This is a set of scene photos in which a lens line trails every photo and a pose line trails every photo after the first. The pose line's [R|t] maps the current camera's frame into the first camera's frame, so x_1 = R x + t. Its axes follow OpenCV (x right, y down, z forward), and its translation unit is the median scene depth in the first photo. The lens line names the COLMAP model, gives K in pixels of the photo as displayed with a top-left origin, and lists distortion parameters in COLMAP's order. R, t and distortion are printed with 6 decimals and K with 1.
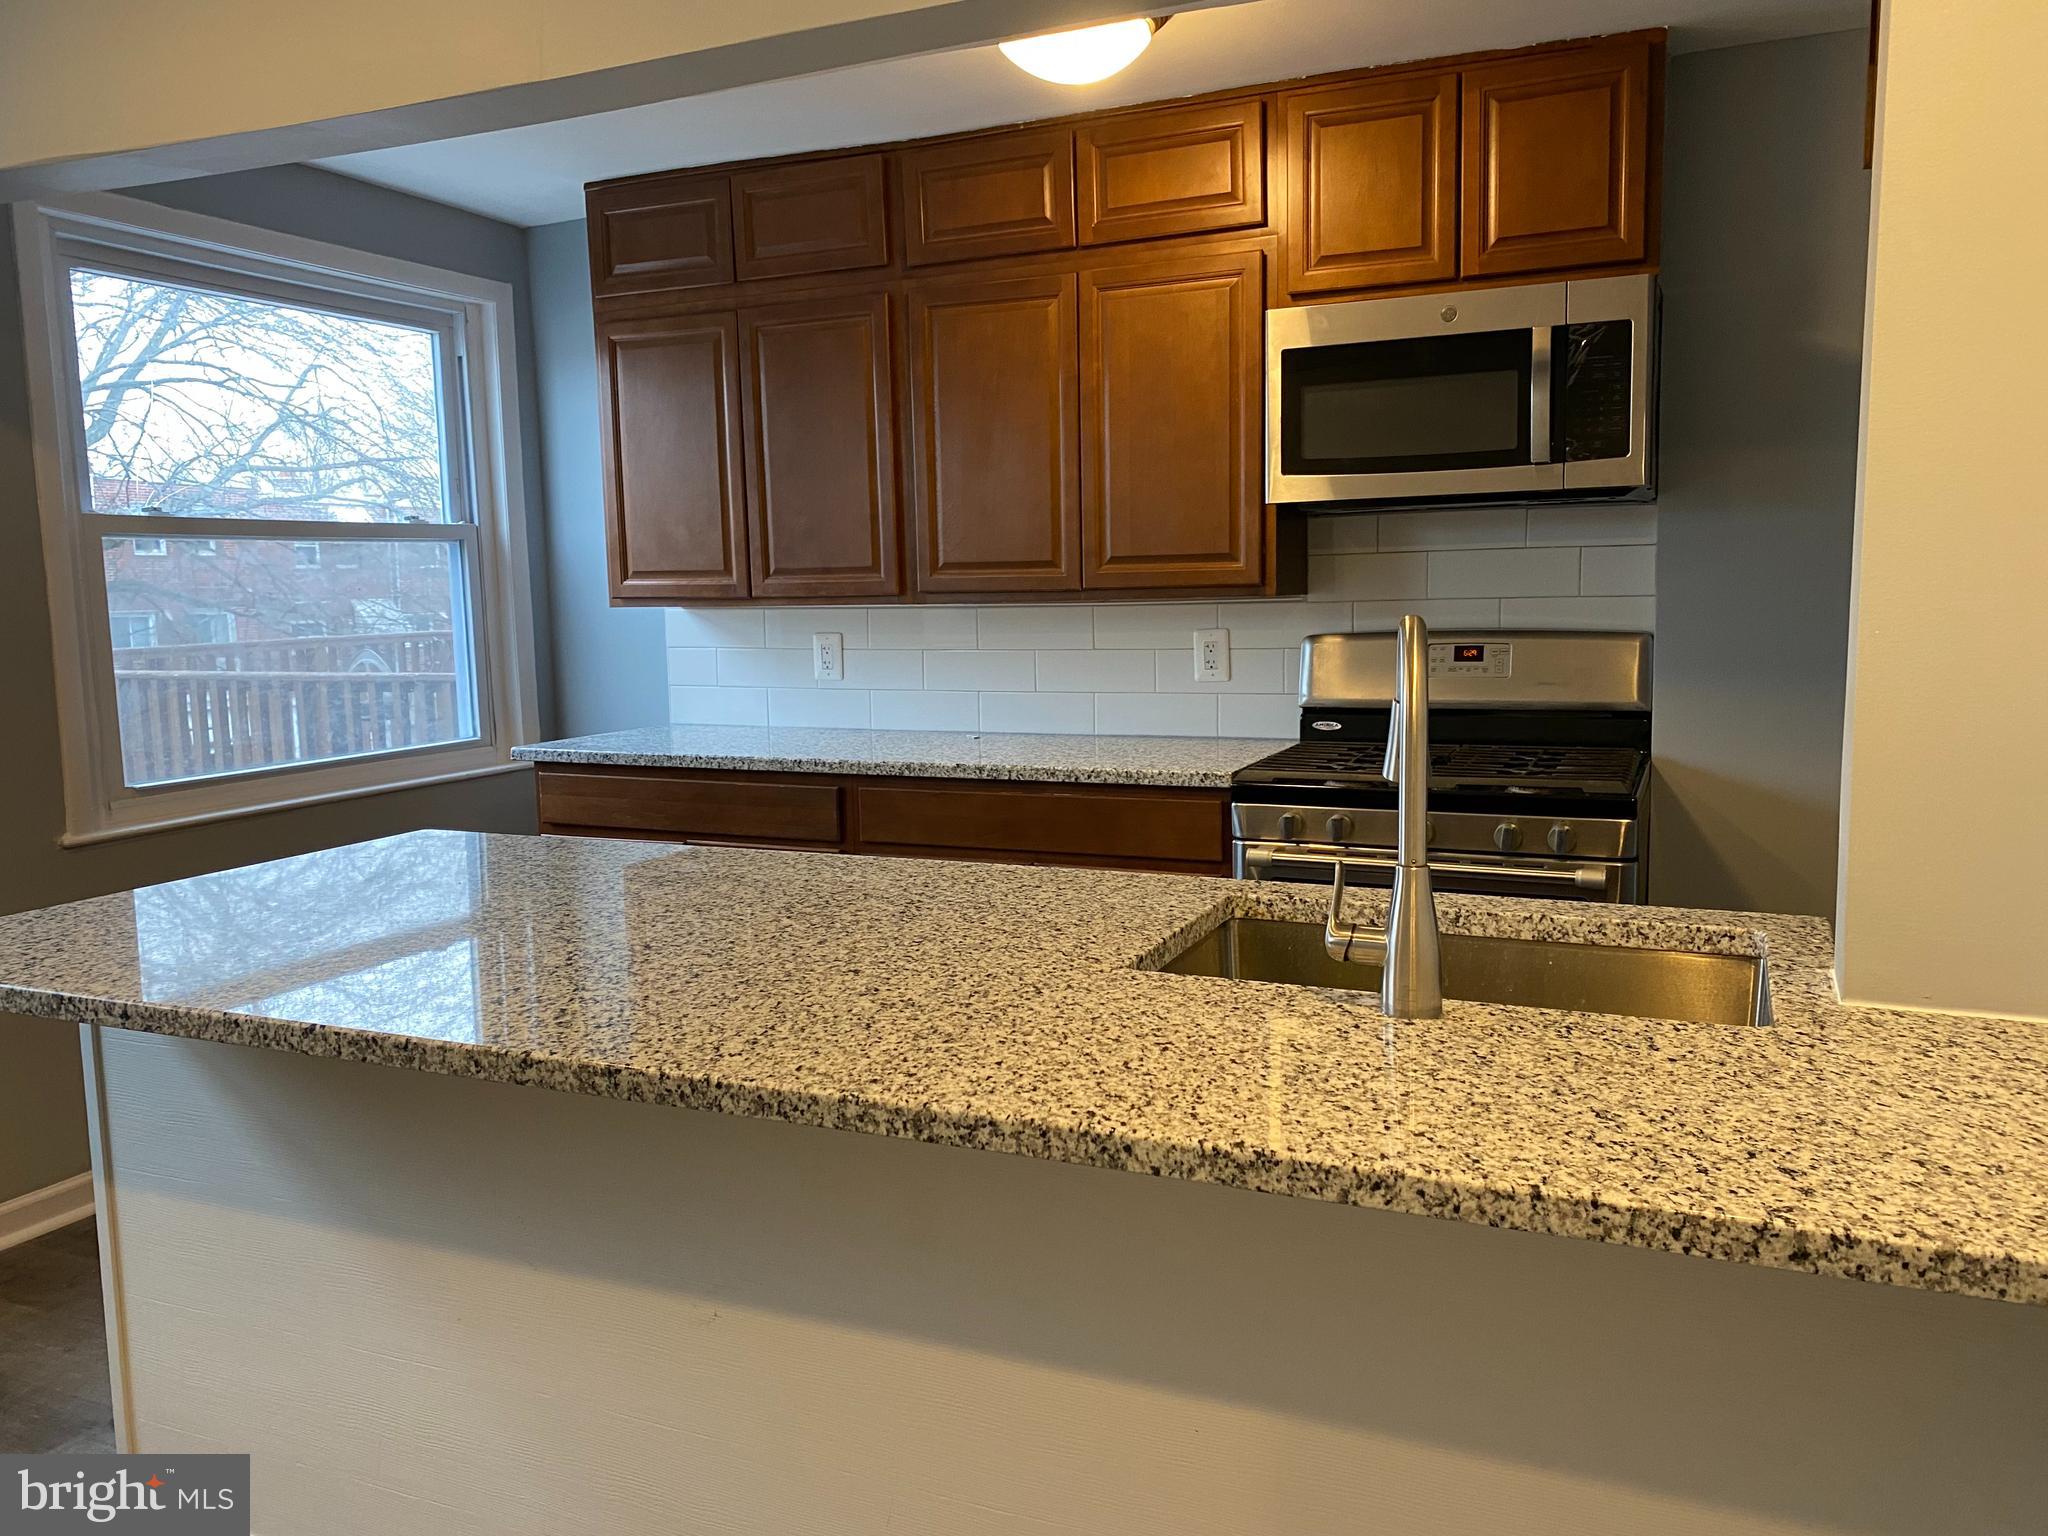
lens RADIAL K [[1561.3, 0, 1025.8], [0, 1561.3, 773.4], [0, 0, 1]] dist [0.033183, -0.010333]
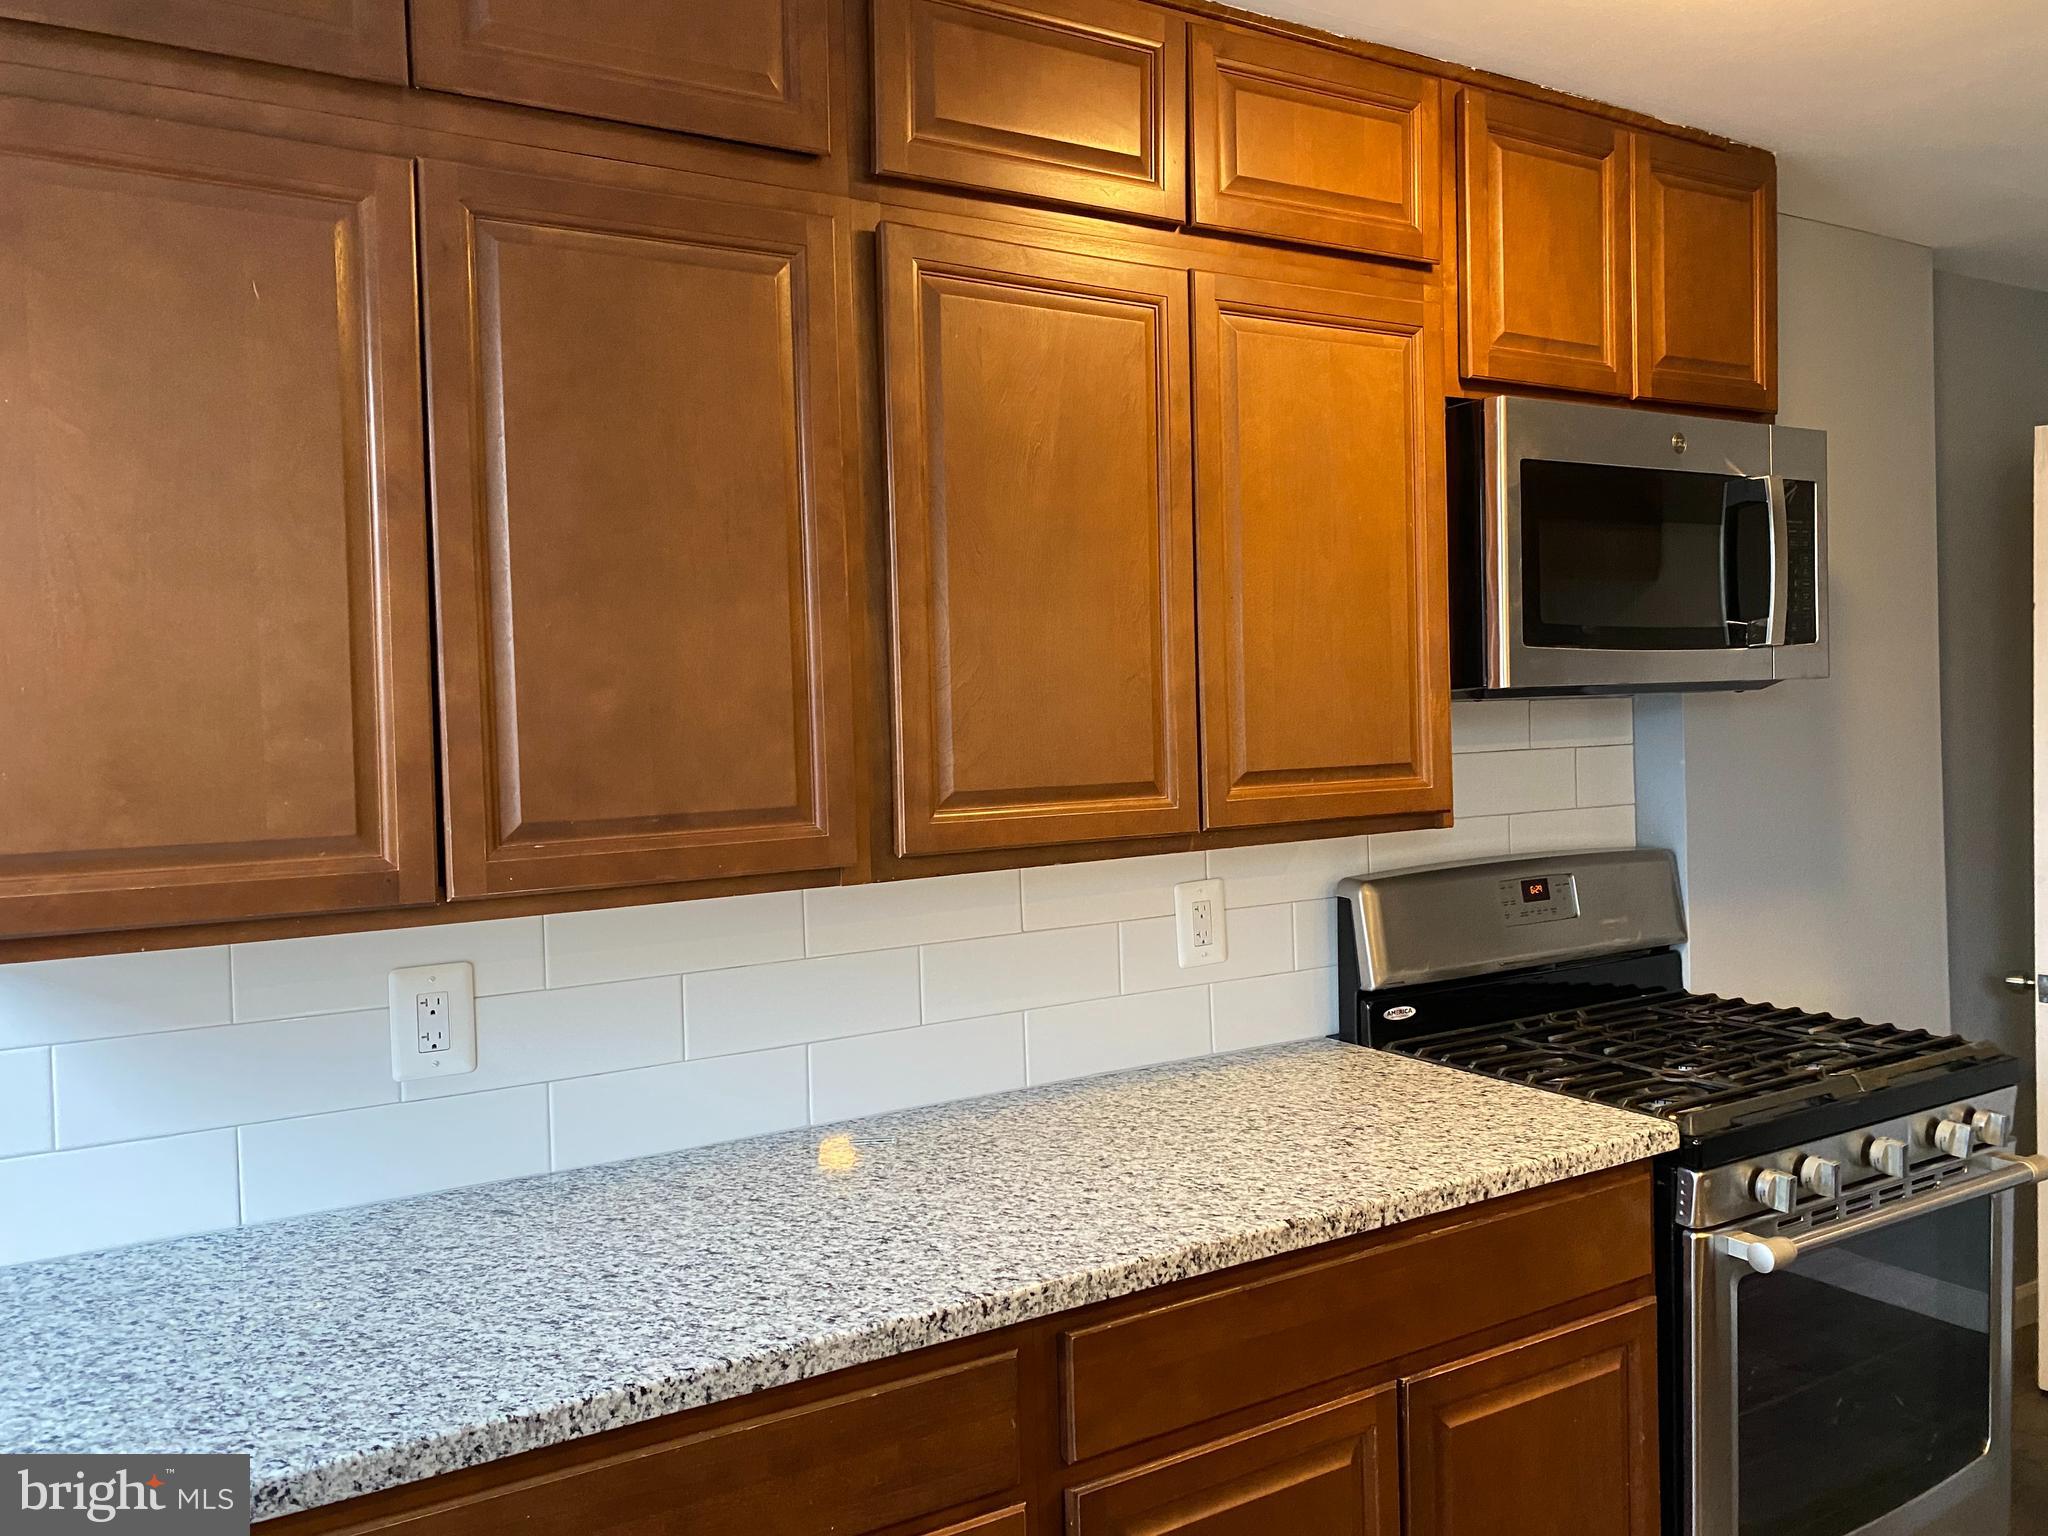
lens RADIAL K [[1561.3, 0, 1025.1], [0, 1561.3, 754.1], [0, 0, 1]] dist [0.033183, -0.010333]
pose [[0.562248, -0.018626, 0.826759, -0.459642], [0.117074, 0.991470, -0.057281, -0.123212], [-0.818640, 0.128998, 0.559633, 0.752526]]
